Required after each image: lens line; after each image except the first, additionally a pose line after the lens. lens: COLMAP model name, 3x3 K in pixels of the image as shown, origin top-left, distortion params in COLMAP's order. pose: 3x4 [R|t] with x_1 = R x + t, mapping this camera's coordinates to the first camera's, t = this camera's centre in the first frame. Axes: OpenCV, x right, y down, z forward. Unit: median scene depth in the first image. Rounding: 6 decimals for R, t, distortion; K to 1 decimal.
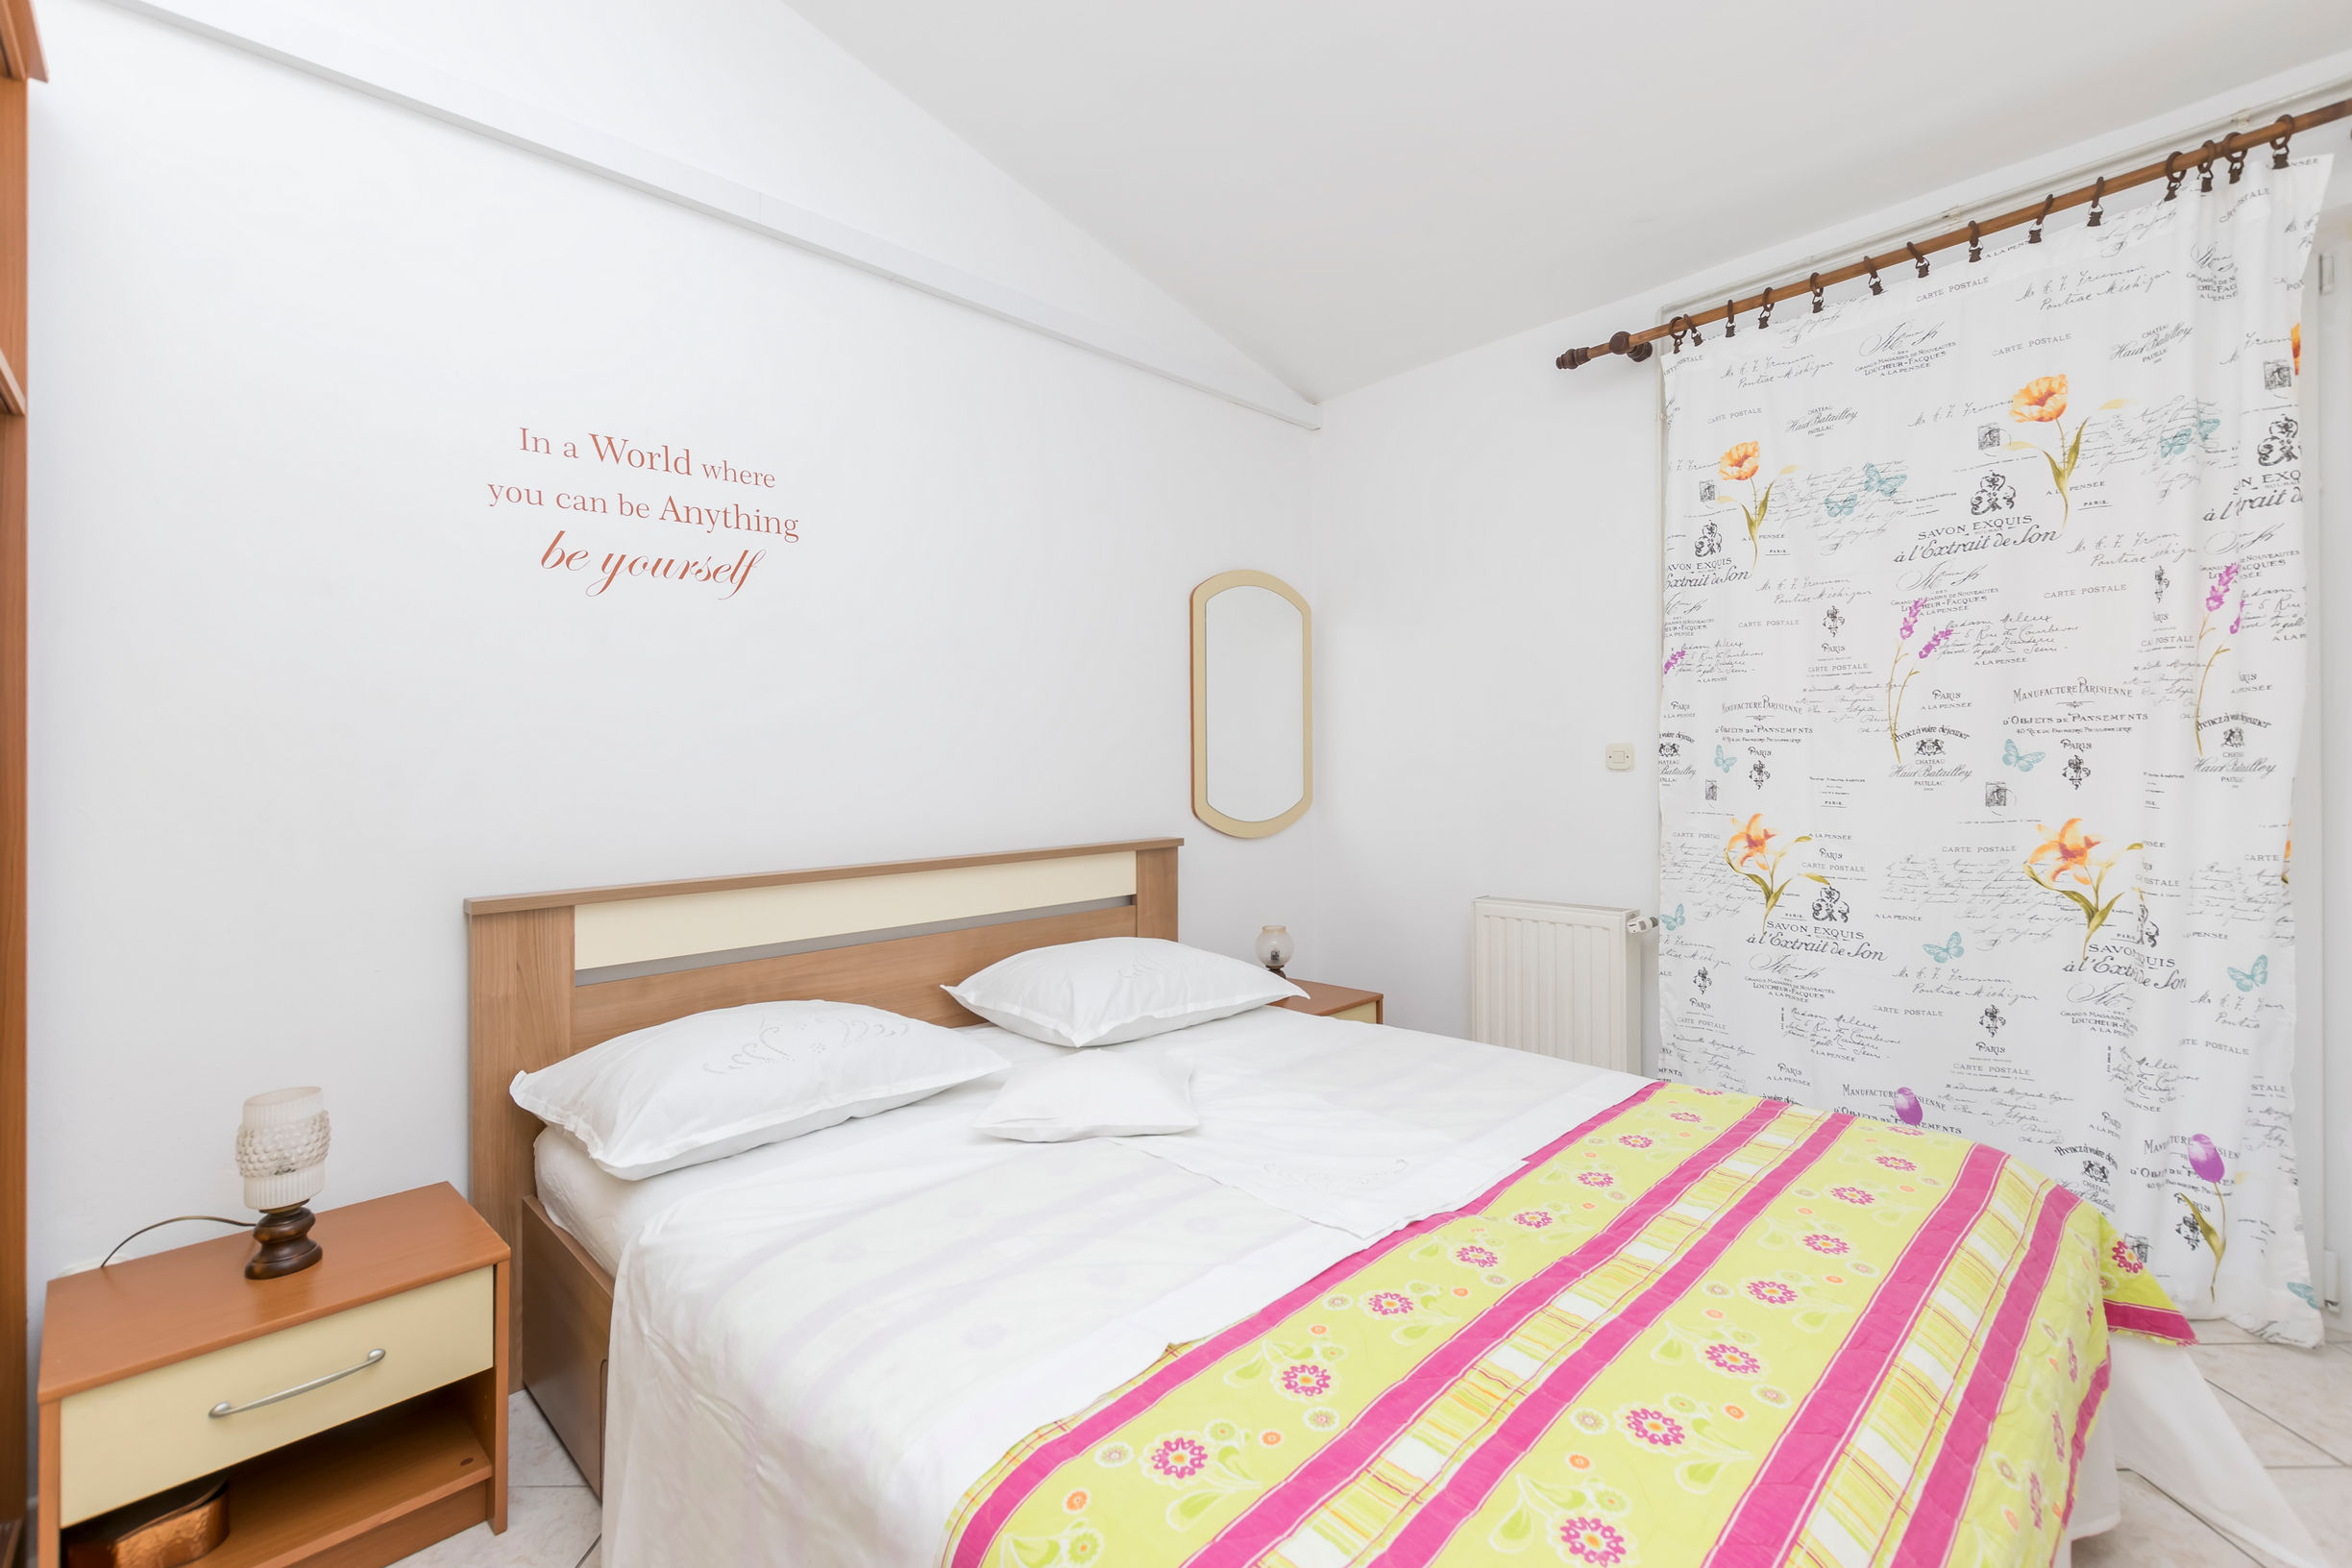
lens RADIAL K [[1028.8, 0, 1177.3], [0, 1028.8, 781.5], [0, 0, 1]] dist [-0.000335, -0.000623]
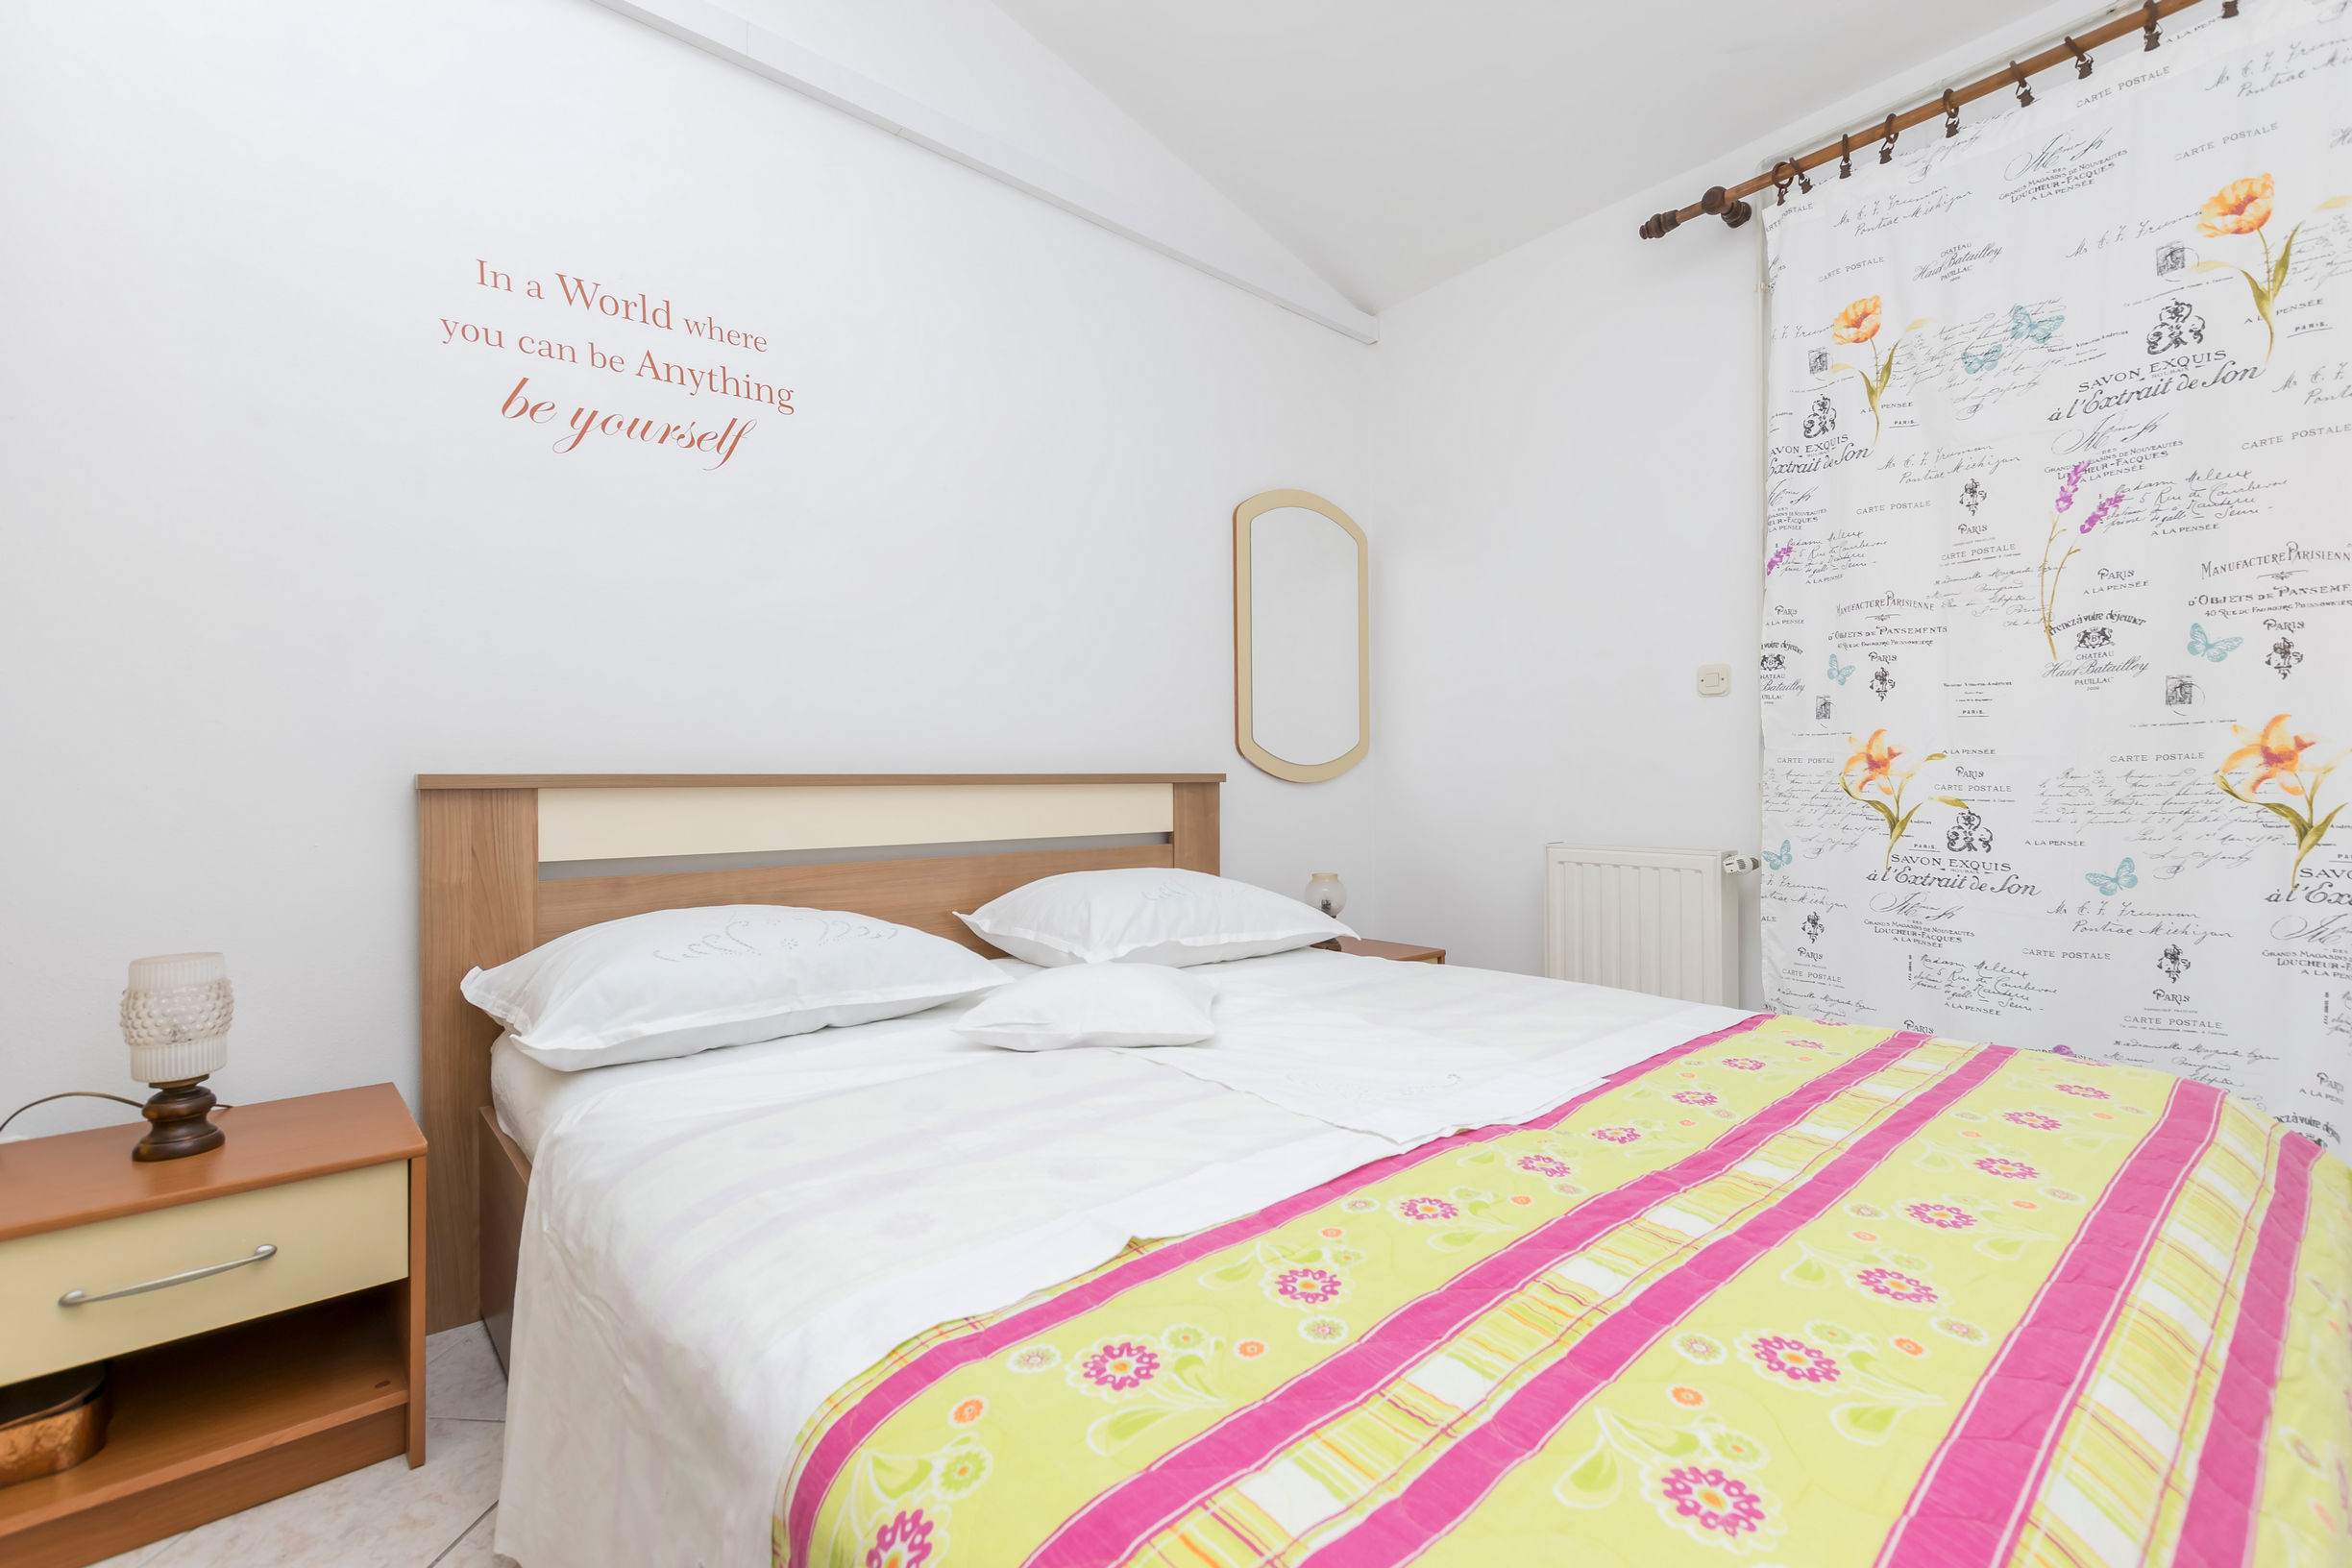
lens RADIAL K [[1021.8, 0, 1176.0], [0, 1021.8, 784.0], [0, 0, 1]] dist [-0.001629, -0.000596]
pose [[0.997460, 0.002228, -0.071199, 0.047138], [-0.003016, 0.999935, -0.010954, 0.129931], [0.071170, 0.011141, 0.997402, 0.141871]]
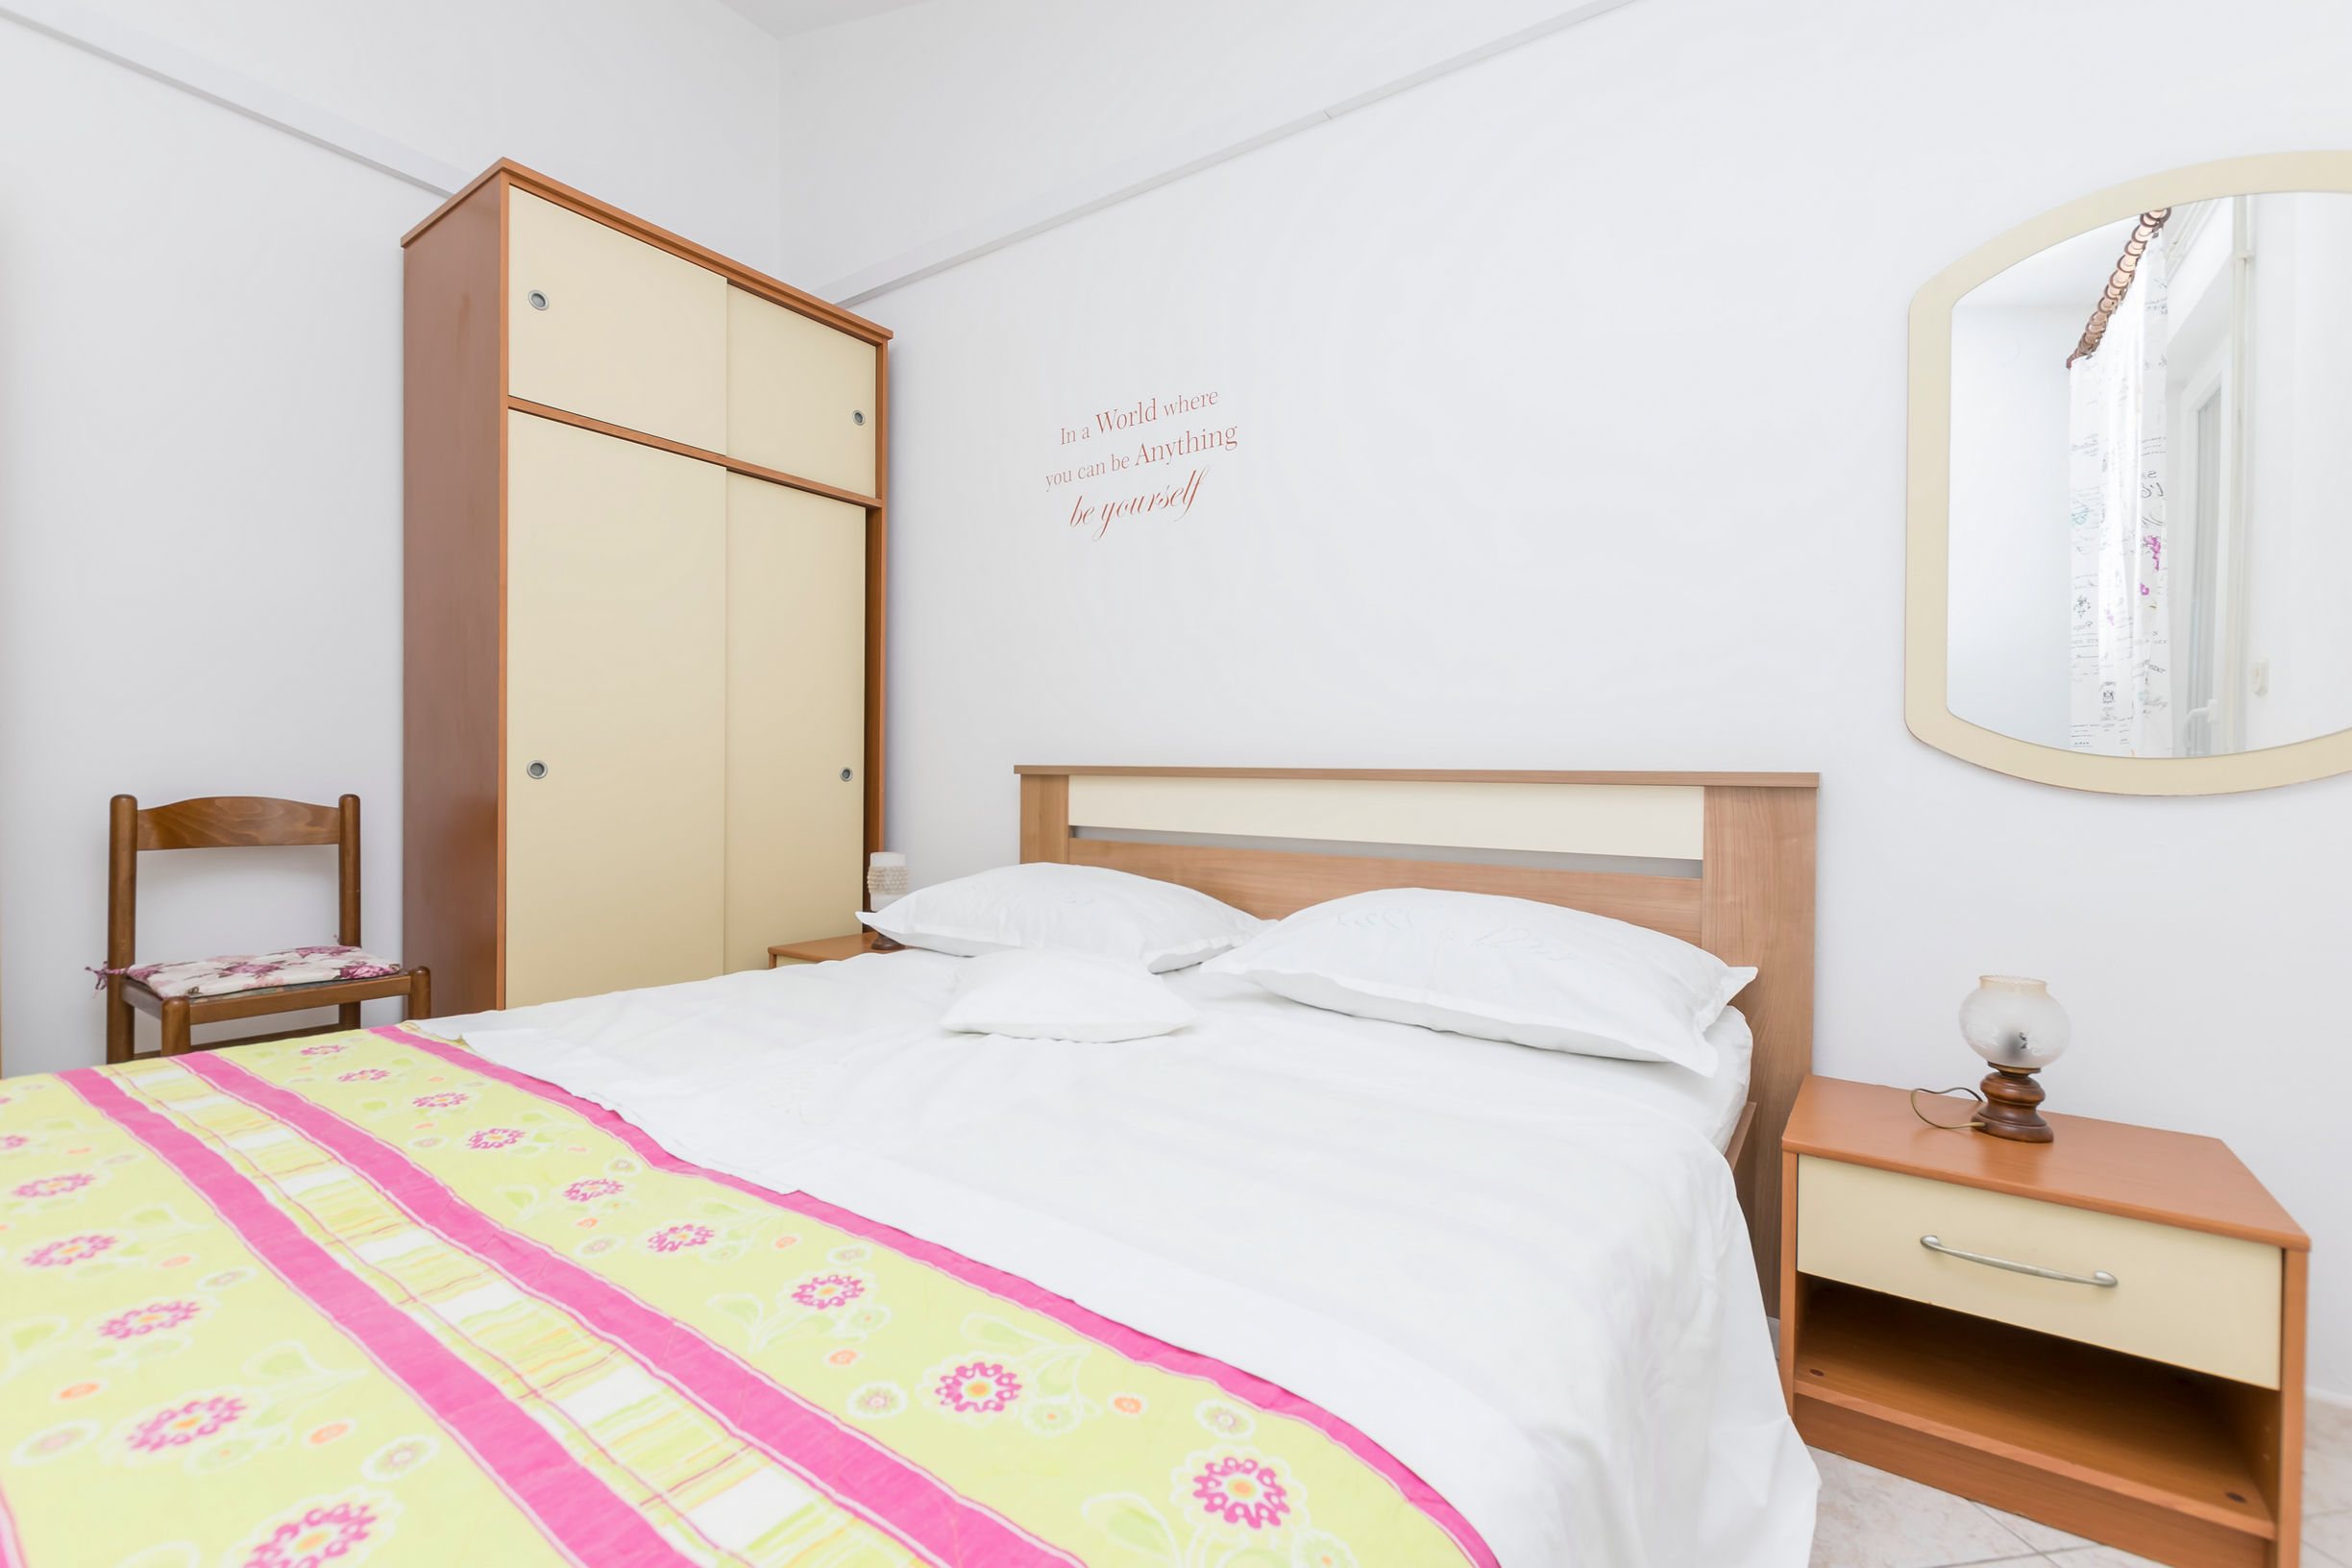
lens RADIAL K [[1119.4, 0, 1272.7], [0, 1119.4, 783.7], [0, 0, 1]] dist [0.020559, -0.000183]
pose [[0.150241, 0.017023, -0.988503, 0.920001], [-0.031342, 0.999431, 0.012448, 0.109465], [0.988153, 0.029112, 0.150689, 1.064112]]
